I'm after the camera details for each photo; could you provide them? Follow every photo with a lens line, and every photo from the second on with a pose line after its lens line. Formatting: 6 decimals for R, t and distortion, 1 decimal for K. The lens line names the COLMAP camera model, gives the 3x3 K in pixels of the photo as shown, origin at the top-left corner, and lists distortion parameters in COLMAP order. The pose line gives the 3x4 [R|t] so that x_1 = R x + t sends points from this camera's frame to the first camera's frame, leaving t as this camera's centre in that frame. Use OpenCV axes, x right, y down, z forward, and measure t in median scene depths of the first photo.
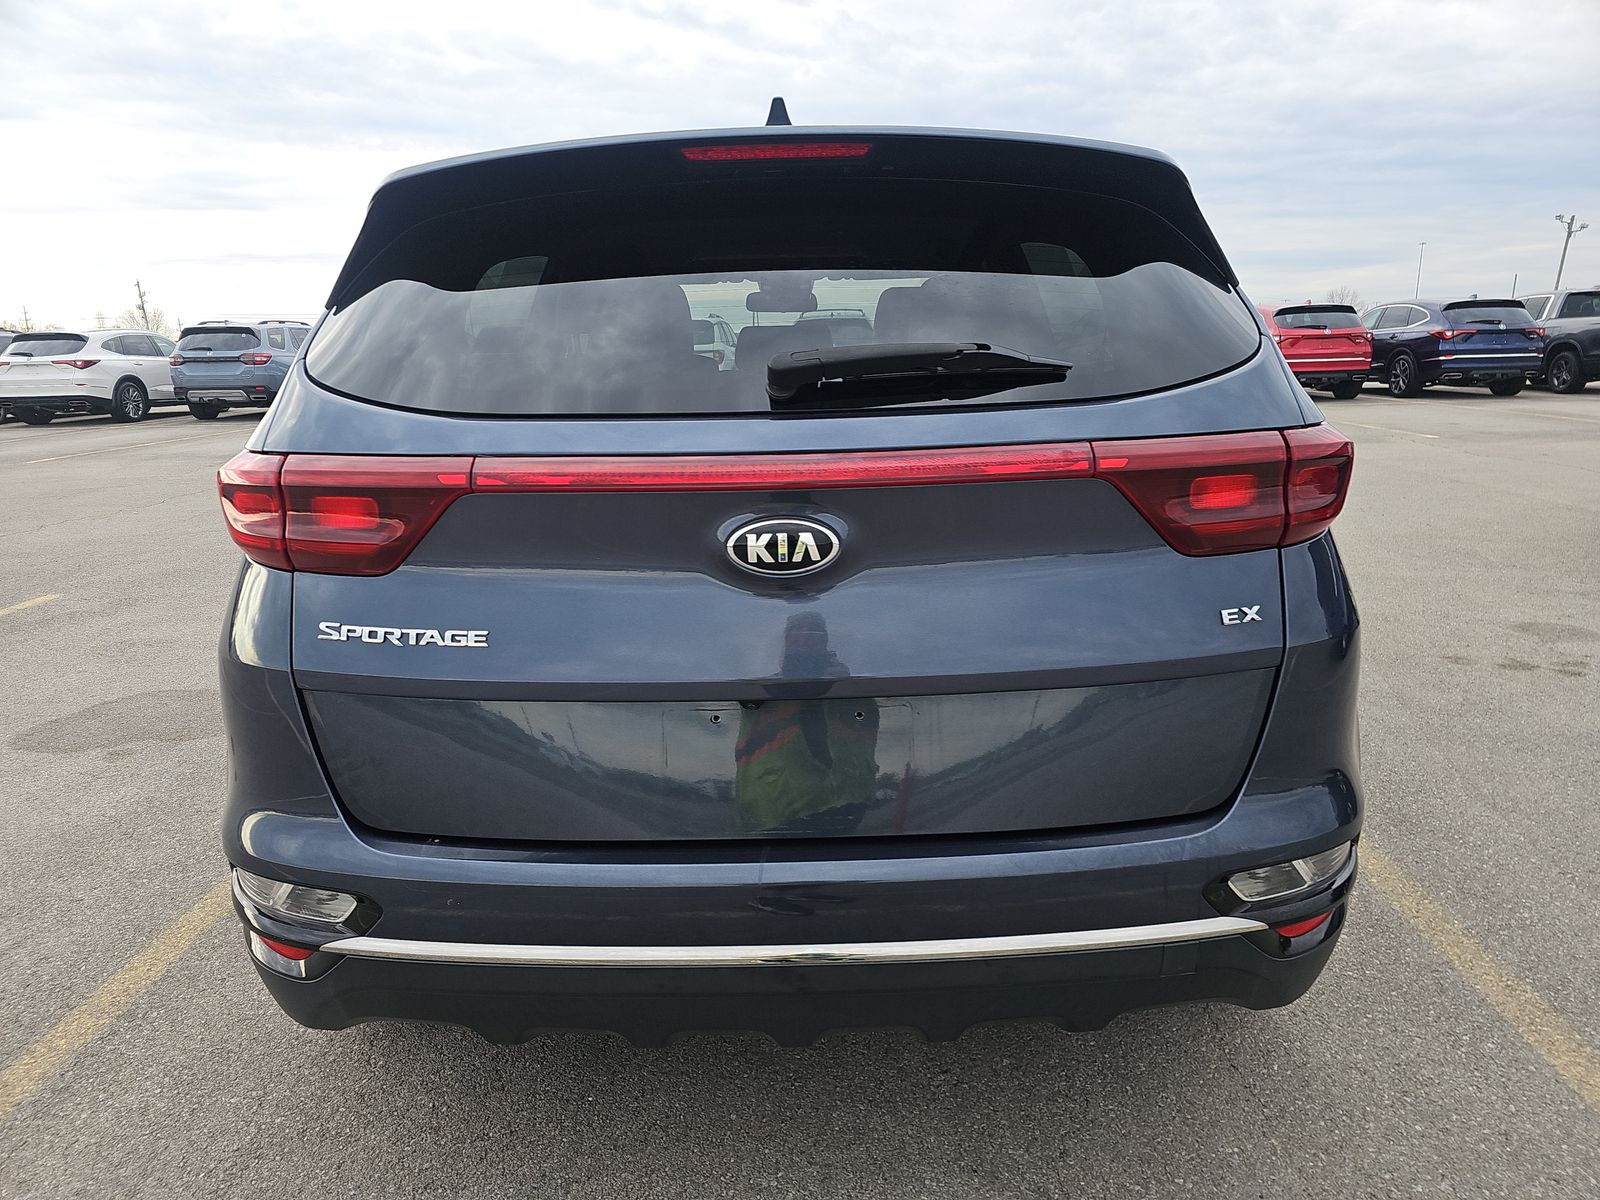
lens RADIAL K [[1081.9, 0, 800.1], [0, 1081.9, 613.8], [0, 0, 1]] dist [0.028964, -0.011684]
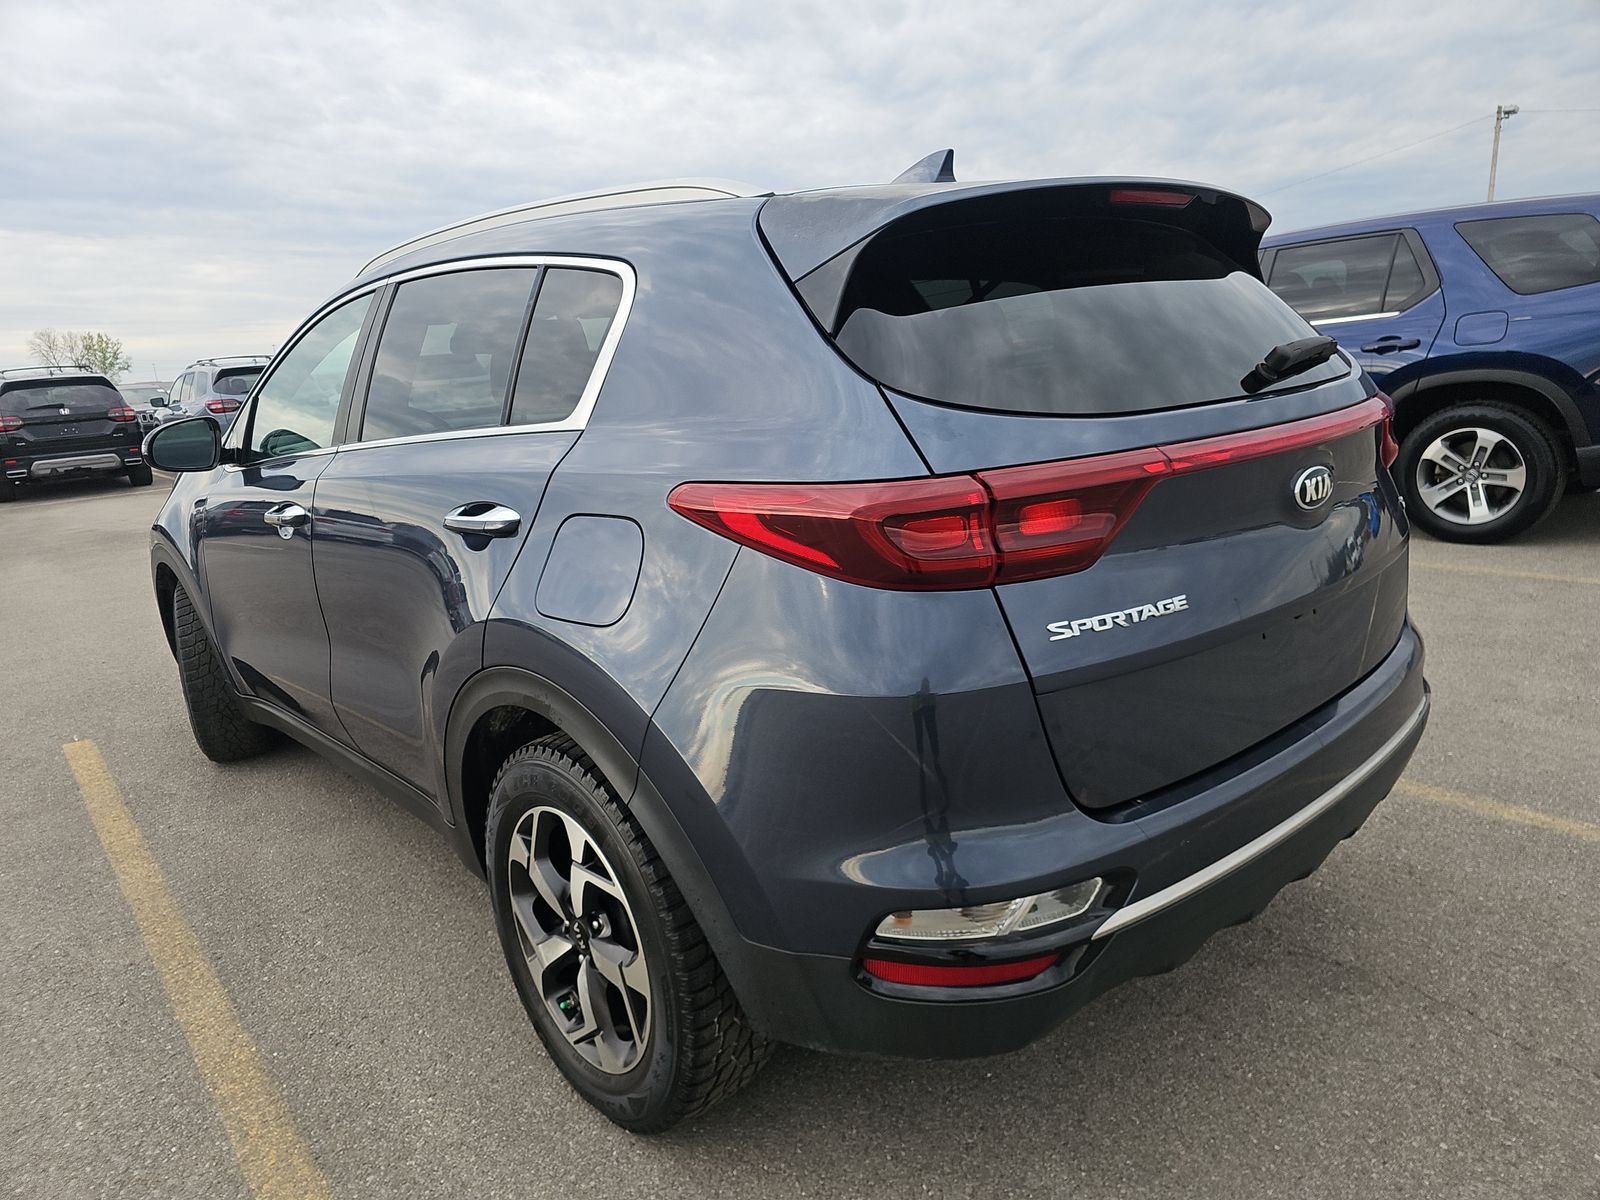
lens RADIAL K [[1081.9, 0, 801.0], [0, 1081.9, 601.6], [0, 0, 1]] dist [0.028964, -0.011684]
pose [[0.737740, -0.187656, 0.648479, -1.304607], [0.222903, 0.974427, 0.028394, -0.097804], [-0.637224, 0.123601, 0.760703, 0.370909]]
